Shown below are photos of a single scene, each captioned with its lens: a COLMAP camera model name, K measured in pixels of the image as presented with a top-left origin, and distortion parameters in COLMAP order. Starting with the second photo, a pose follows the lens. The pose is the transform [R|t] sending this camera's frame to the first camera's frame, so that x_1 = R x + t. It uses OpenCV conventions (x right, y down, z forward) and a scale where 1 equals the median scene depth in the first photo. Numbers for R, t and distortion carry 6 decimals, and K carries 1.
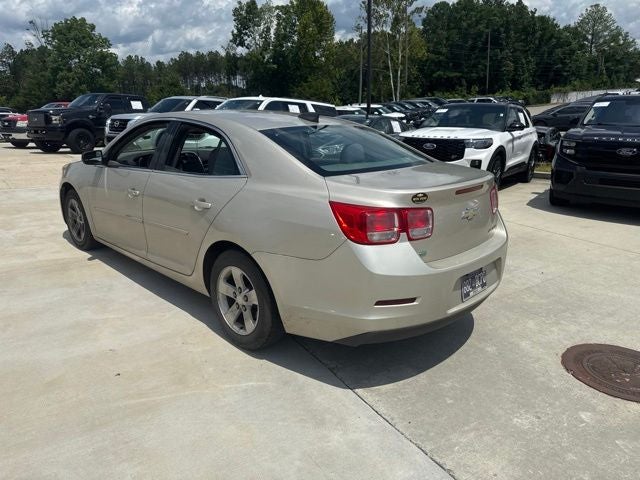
lens RADIAL K [[453.8, 0, 315.9], [0, 453.8, 234.4], [0, 0, 1]] dist [0.022487, -0.029635]
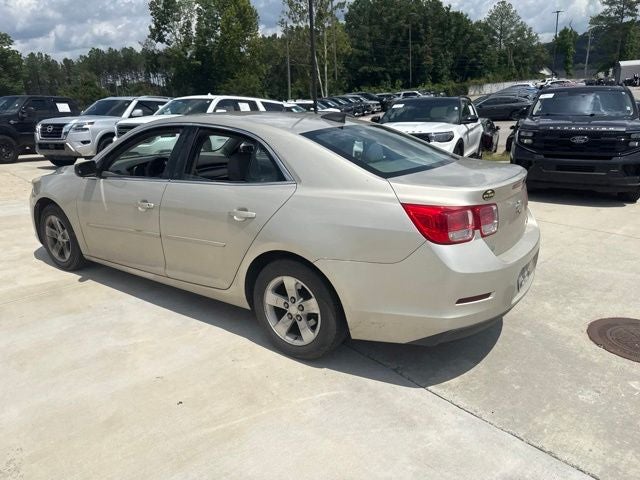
lens RADIAL K [[453.8, 0, 324.2], [0, 453.8, 241.7], [0, 0, 1]] dist [0.022487, -0.029635]
pose [[0.984670, -0.073199, 0.158323, -0.059330], [0.069626, 0.997180, 0.028008, -0.005602], [-0.159927, -0.016555, 0.986990, 0.009141]]
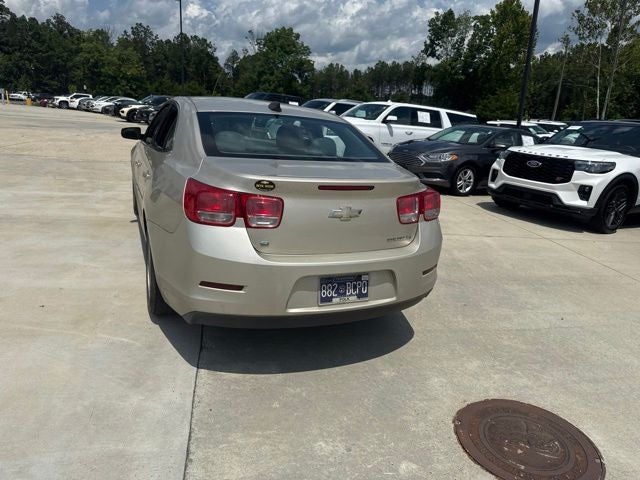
lens RADIAL K [[453.8, 0, 324.9], [0, 453.8, 235.4], [0, 0, 1]] dist [0.022487, -0.029635]
pose [[0.926521, 0.156701, -0.342058, 0.136963], [-0.163066, 0.986562, 0.010265, -0.001096], [0.339070, 0.046268, 0.939623, 0.029014]]
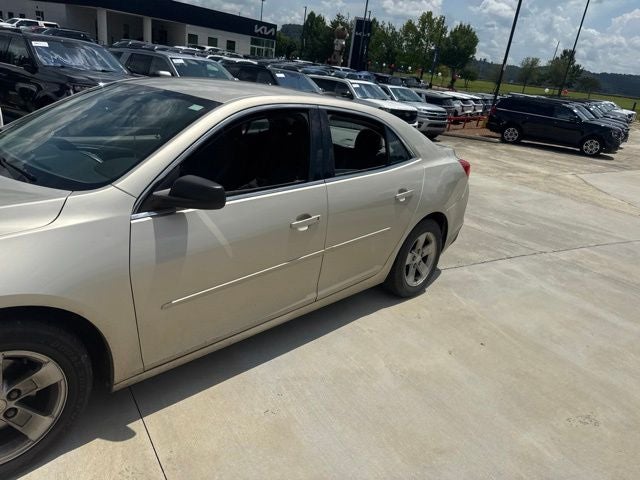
lens RADIAL K [[453.8, 0, 314.6], [0, 453.8, 240.5], [0, 0, 1]] dist [0.022487, -0.029635]
pose [[-0.008978, -0.341265, 0.939924, -0.317319], [0.158216, 0.927637, 0.338315, -0.088229], [-0.987364, 0.151749, 0.045665, 0.294608]]
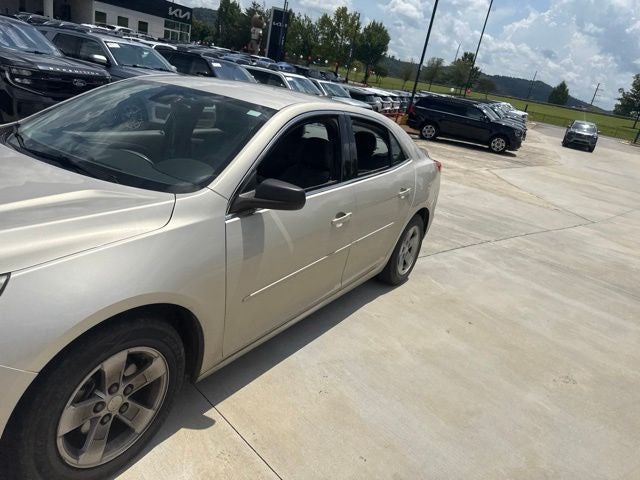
lens RADIAL K [[453.8, 0, 317.5], [0, 453.8, 236.5], [0, 0, 1]] dist [0.022487, -0.029635]
pose [[-0.190247, -0.351307, 0.916728, -0.328896], [0.103034, 0.921480, 0.374511, -0.104745], [-0.976314, 0.165704, -0.139112, 0.350565]]
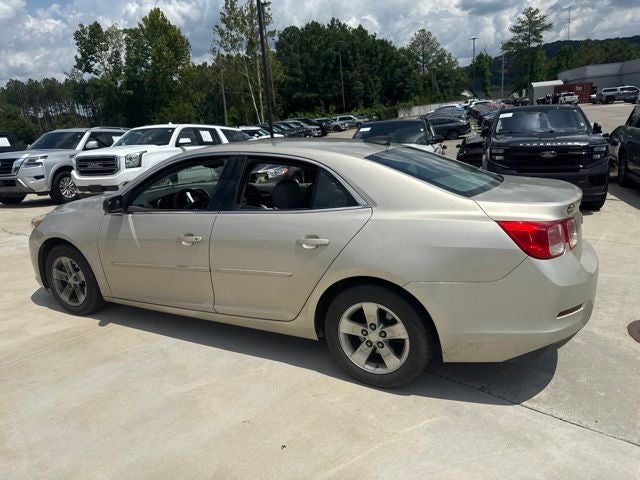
lens RADIAL K [[453.8, 0, 316.5], [0, 453.8, 241.7], [0, 0, 1]] dist [0.022487, -0.029635]
pose [[0.953442, -0.123012, 0.275348, -0.125087], [0.131159, 0.991297, -0.011299, -0.013643], [-0.271561, 0.046887, 0.961278, 0.028706]]
